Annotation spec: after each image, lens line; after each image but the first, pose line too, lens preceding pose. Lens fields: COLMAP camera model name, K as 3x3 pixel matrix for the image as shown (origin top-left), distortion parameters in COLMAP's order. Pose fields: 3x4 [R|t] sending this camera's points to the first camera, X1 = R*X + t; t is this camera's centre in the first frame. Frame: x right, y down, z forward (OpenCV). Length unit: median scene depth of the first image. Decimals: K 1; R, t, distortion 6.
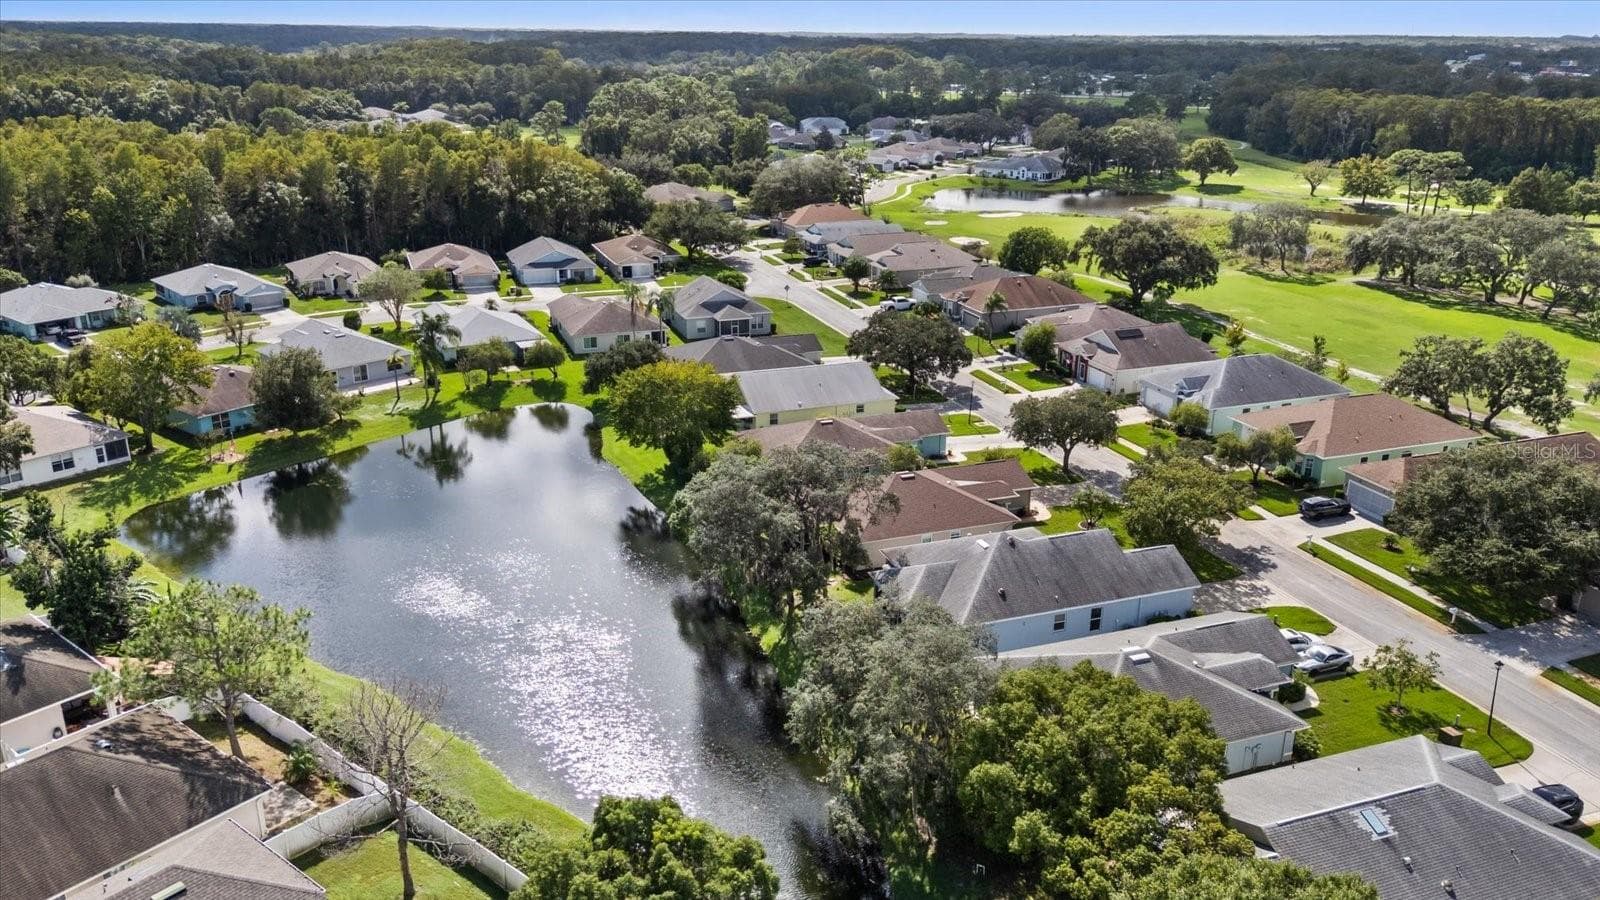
lens RADIAL K [[1179.2, 0, 797.8], [0, 1179.2, 450.7], [0, 0, 1]] dist [0.045319, -0.037130]
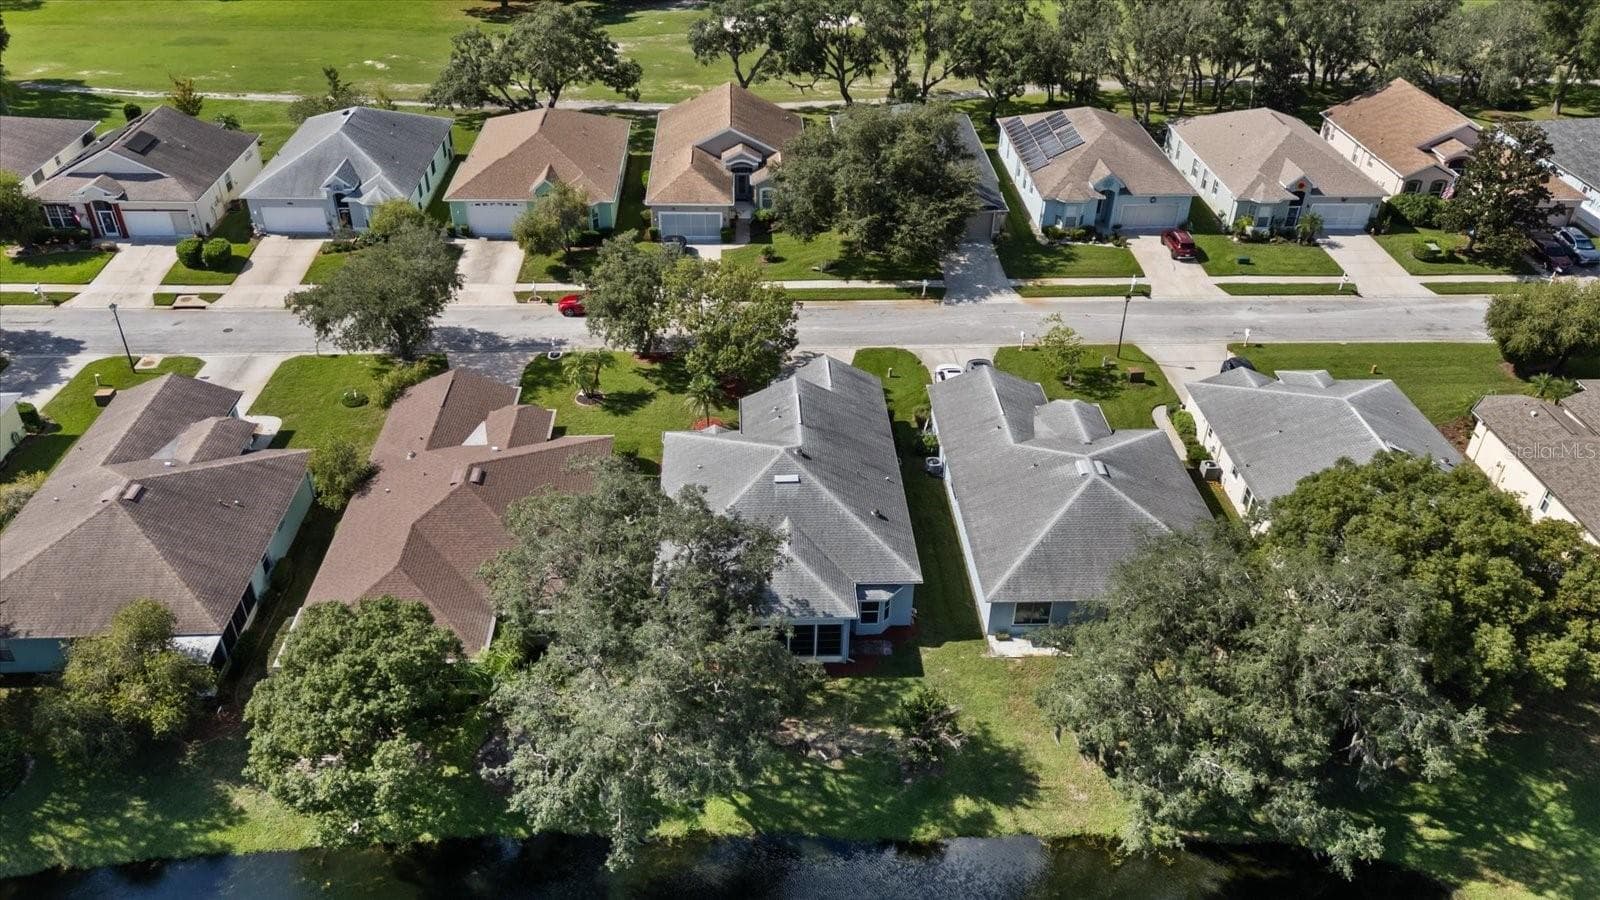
lens RADIAL K [[1179.2, 0, 800.1], [0, 1179.2, 446.8], [0, 0, 1]] dist [0.045319, -0.037130]
pose [[0.309579, -0.530777, 0.788946, -0.279261], [0.304031, 0.841405, 0.446770, -0.180615], [-0.900959, 0.101553, 0.421854, 0.519562]]
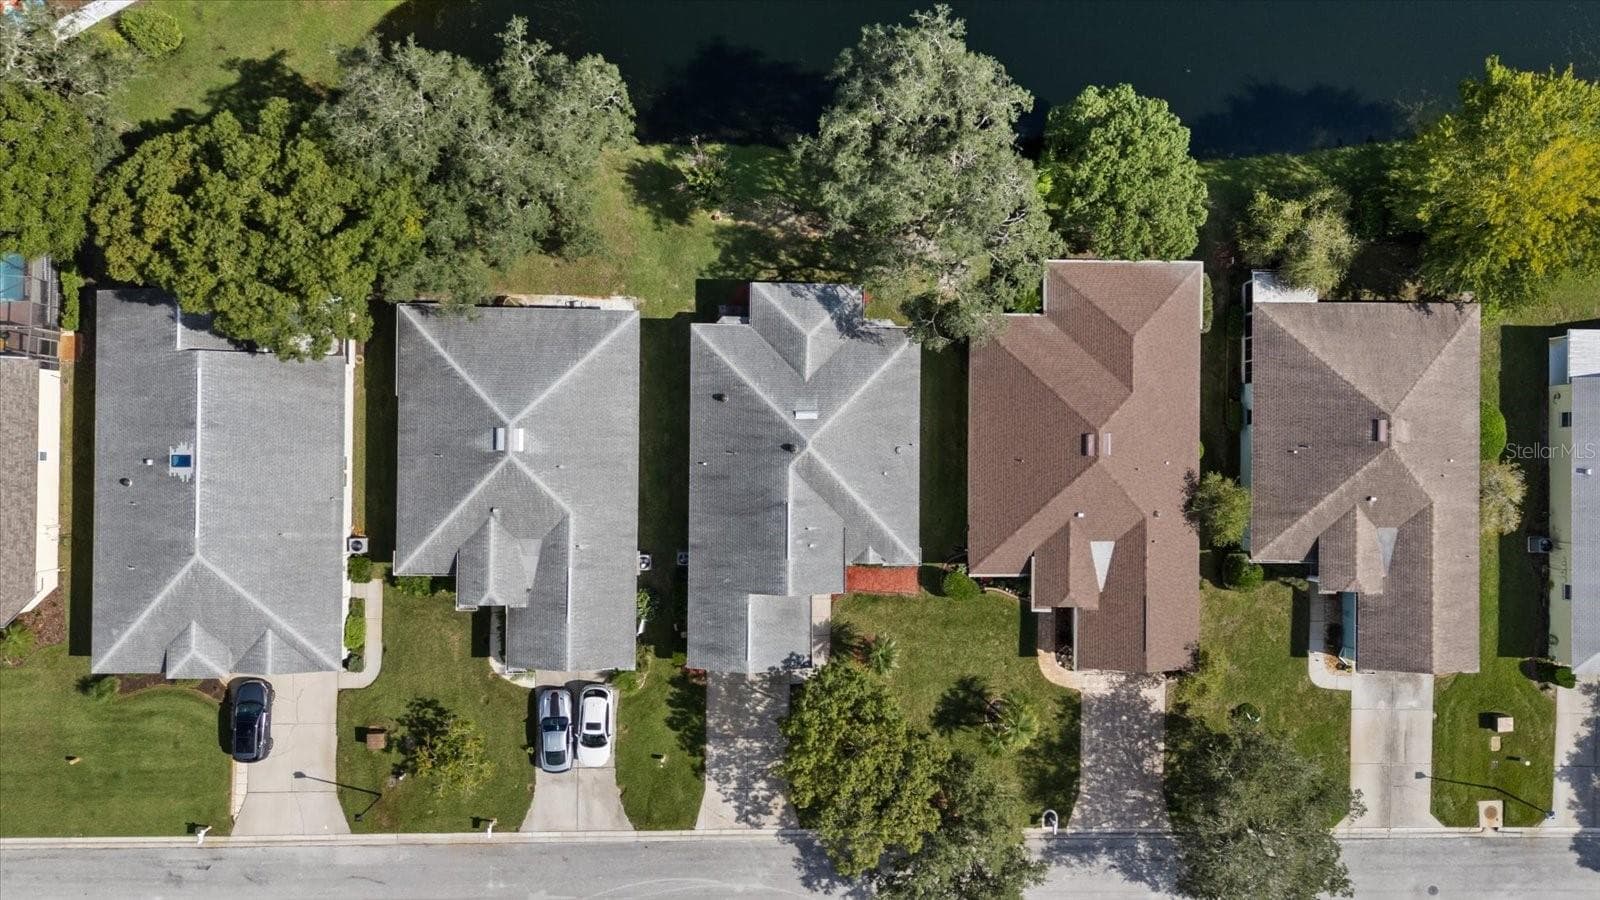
lens RADIAL K [[1179.2, 0, 802.9], [0, 1179.2, 458.3], [0, 0, 1]] dist [0.045319, -0.037130]
pose [[-0.365991, 0.929989, -0.034209, 0.159530], [-0.359718, -0.107471, 0.926851, -0.458477], [0.858285, 0.351525, 0.373867, 0.542120]]
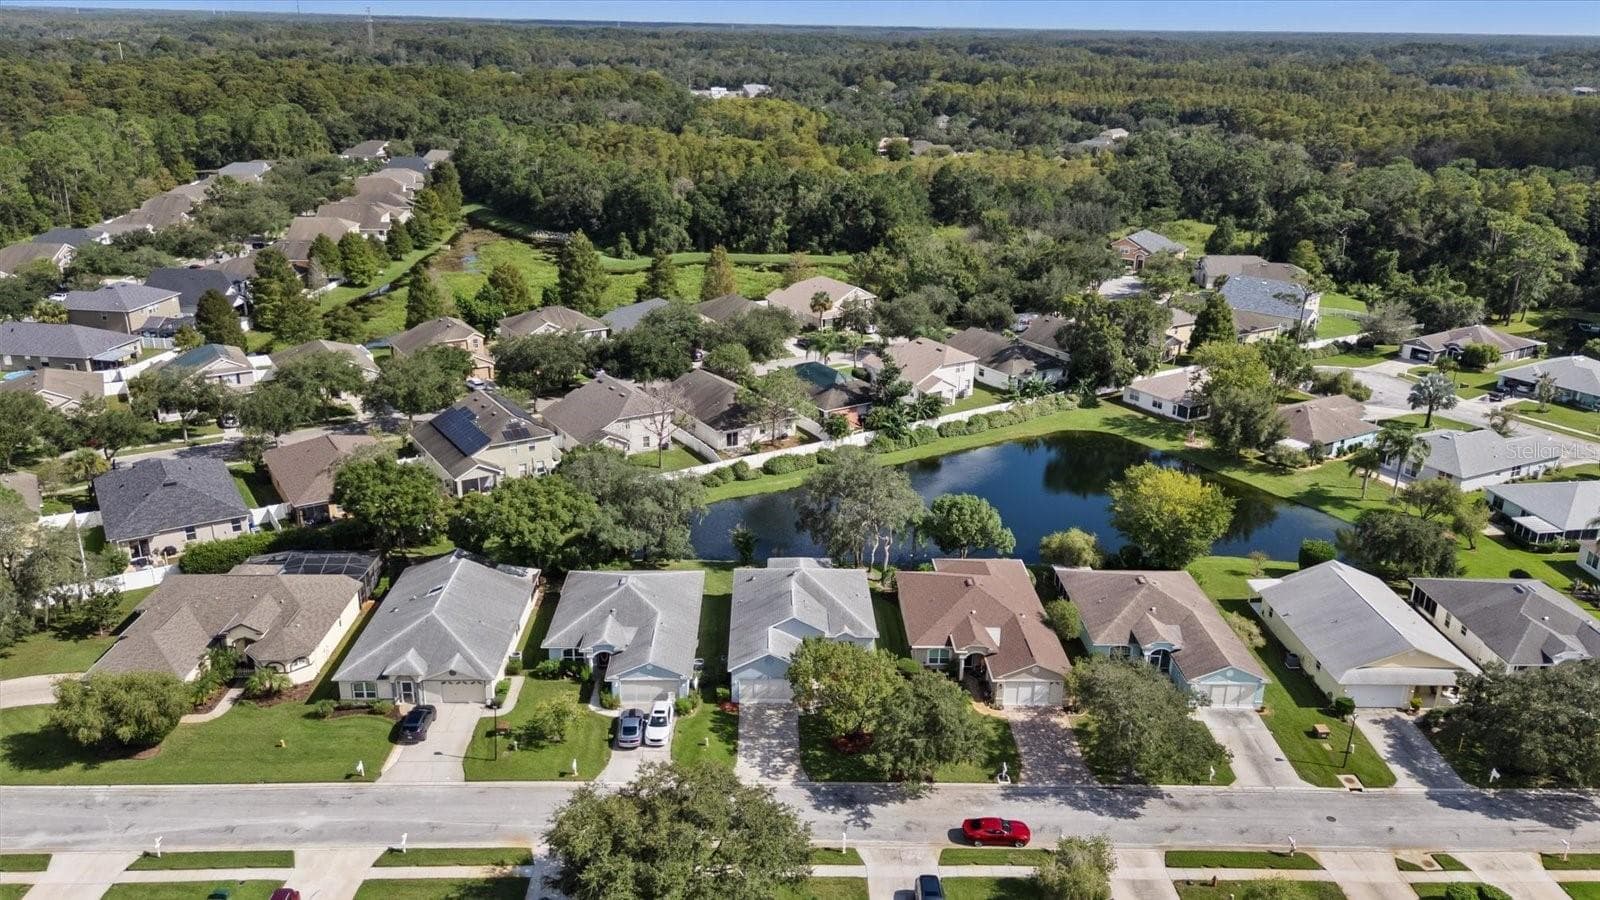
lens RADIAL K [[1179.2, 0, 798.2], [0, 1179.2, 450.8], [0, 0, 1]] dist [0.045319, -0.037130]
pose [[-0.336676, 0.304838, -0.890911, 0.952076], [-0.334338, 0.845796, 0.415748, -0.423644], [0.880265, 0.437838, -0.182840, 0.876471]]
